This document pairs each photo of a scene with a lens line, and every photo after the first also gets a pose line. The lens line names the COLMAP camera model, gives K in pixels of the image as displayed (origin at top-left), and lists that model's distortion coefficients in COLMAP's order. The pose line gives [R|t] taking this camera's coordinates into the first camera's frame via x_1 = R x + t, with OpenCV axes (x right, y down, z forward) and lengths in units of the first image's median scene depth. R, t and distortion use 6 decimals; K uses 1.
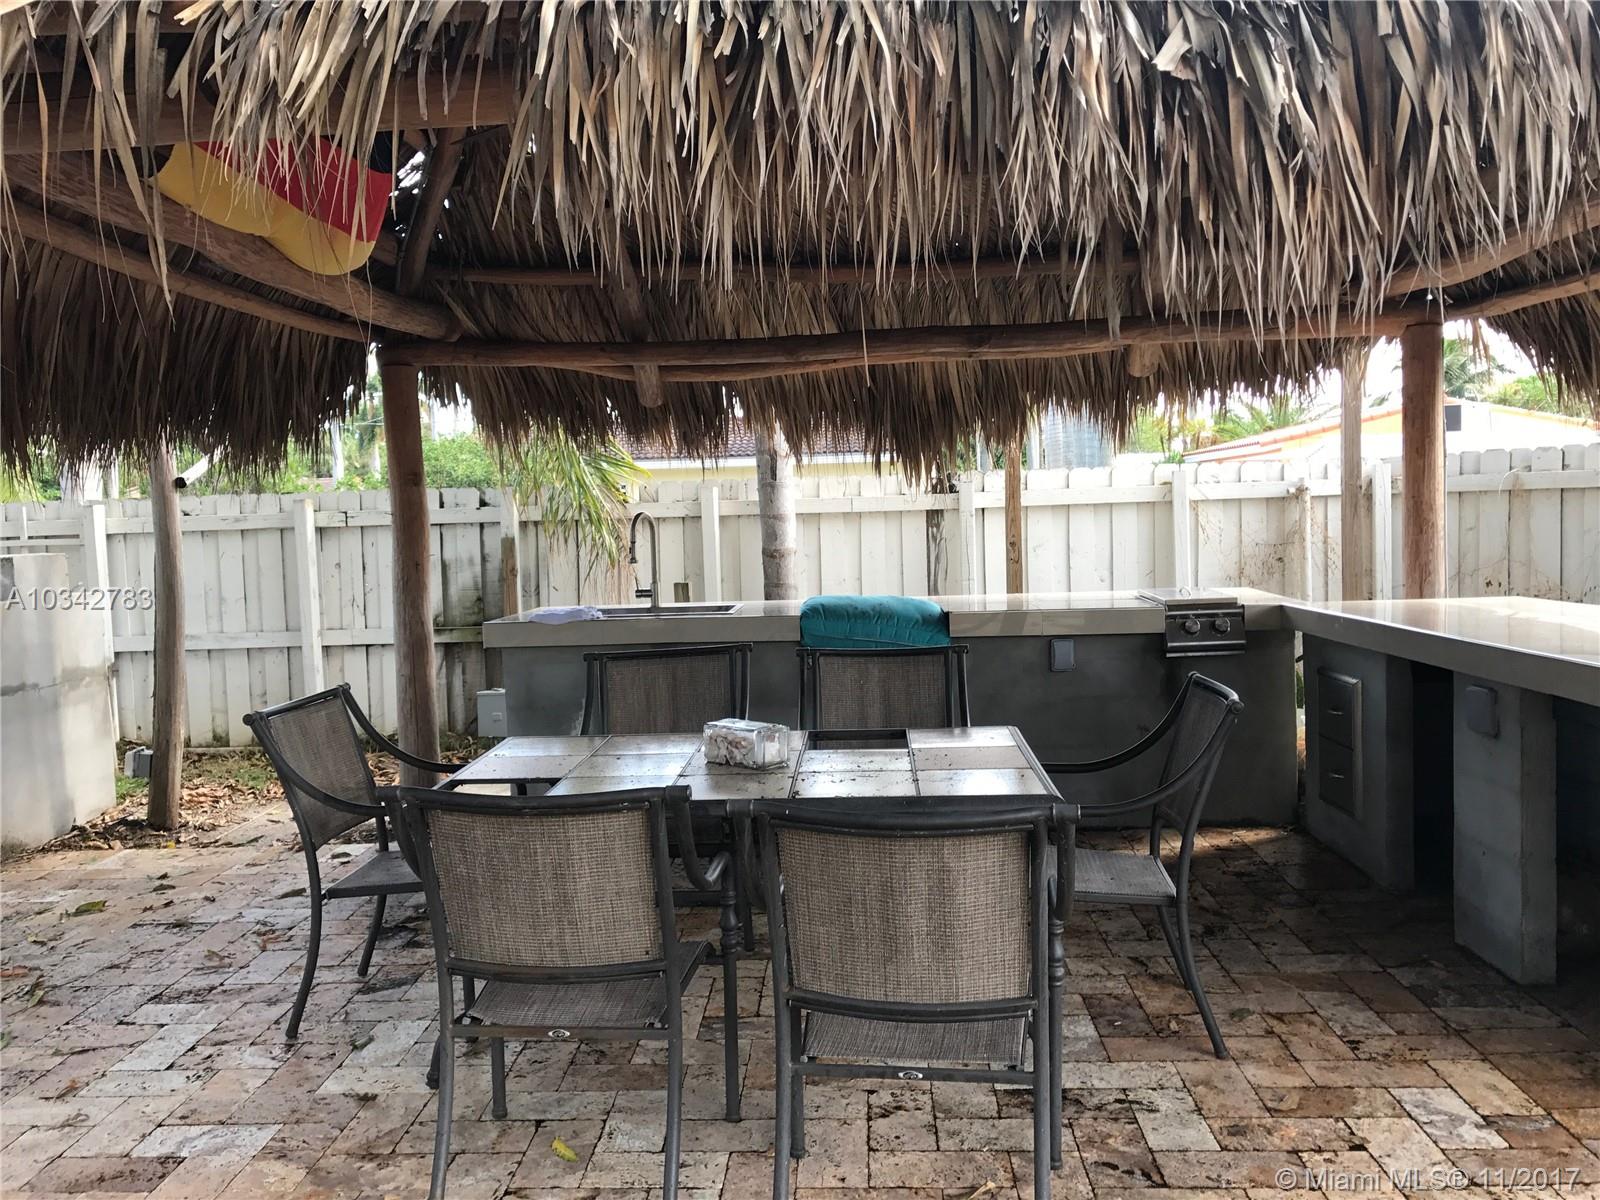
lens RADIAL K [[1331.5, 0, 804.1], [0, 1331.5, 601.6], [0, 0, 1]] dist [0.054979, -0.022833]
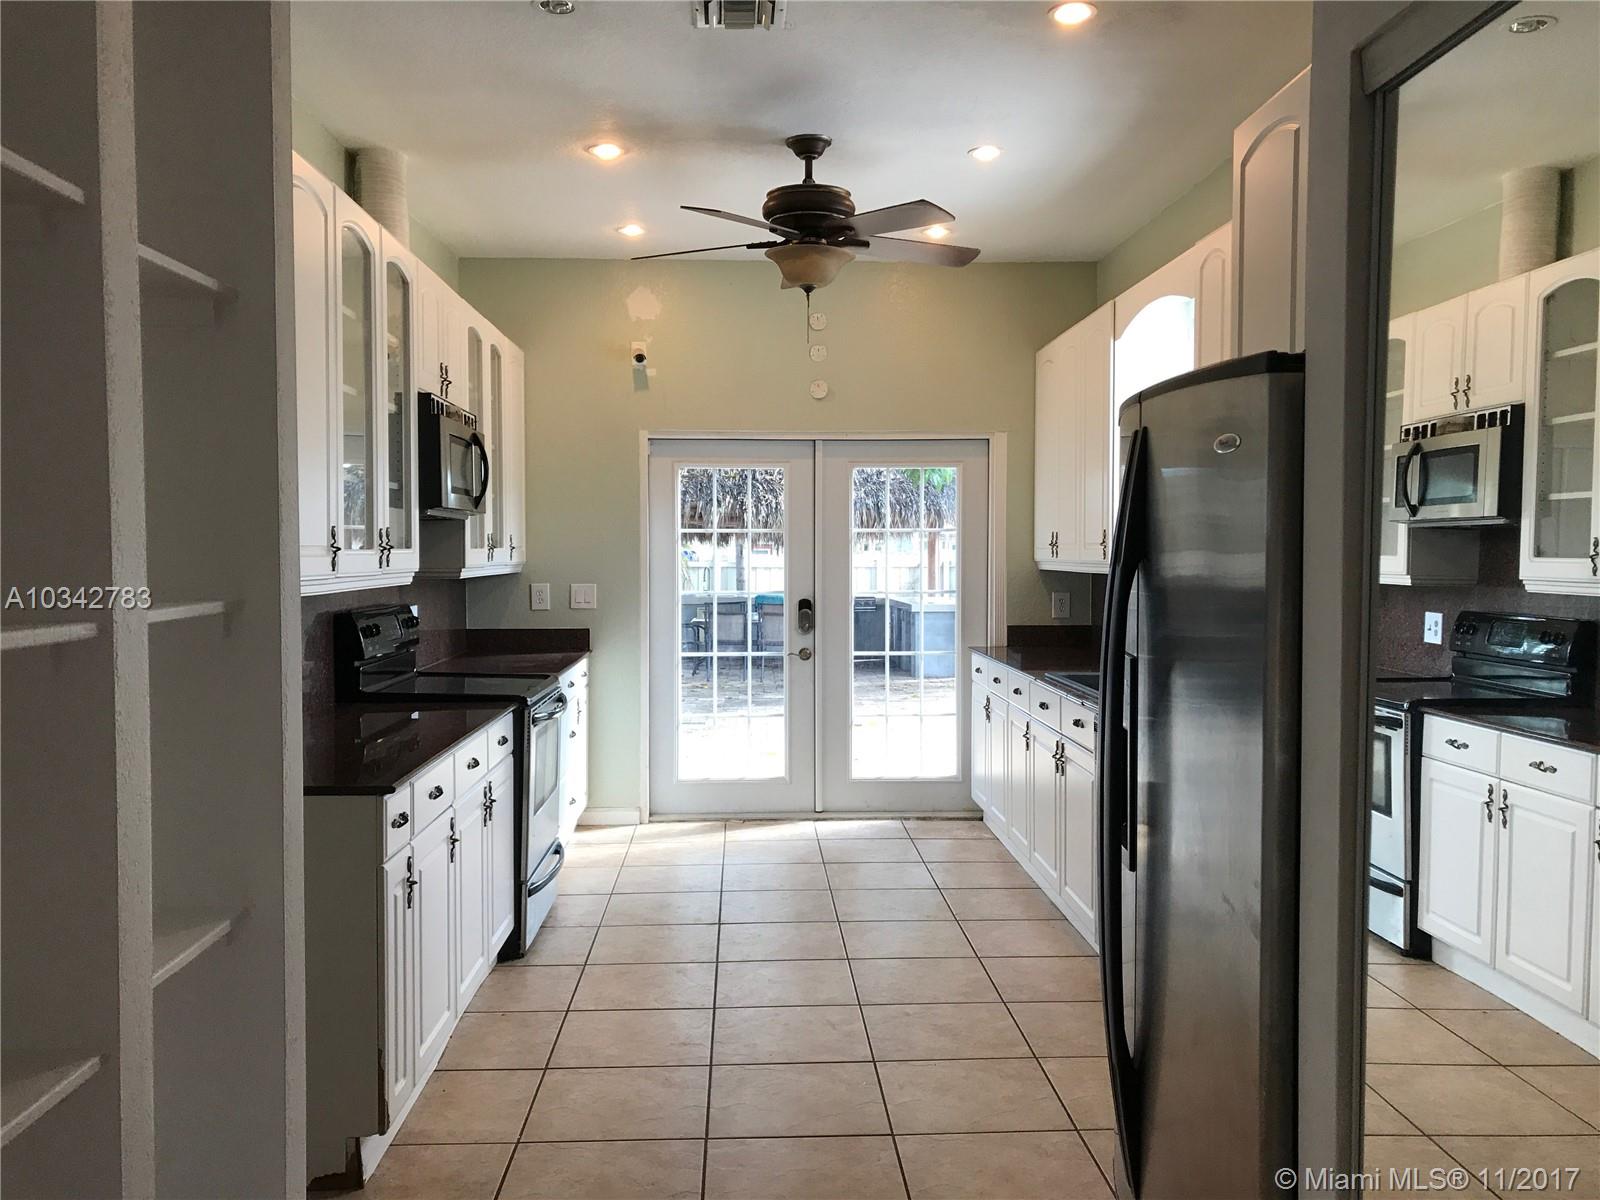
lens RADIAL K [[1331.5, 0, 799.6], [0, 1331.5, 597.7], [0, 0, 1]] dist [0.054979, -0.022833]
pose [[0.996407, 0.029667, 0.079323, -0.137339], [-0.027032, 0.999053, -0.034091, 0.111869], [-0.080259, 0.031824, 0.996266, -2.175655]]
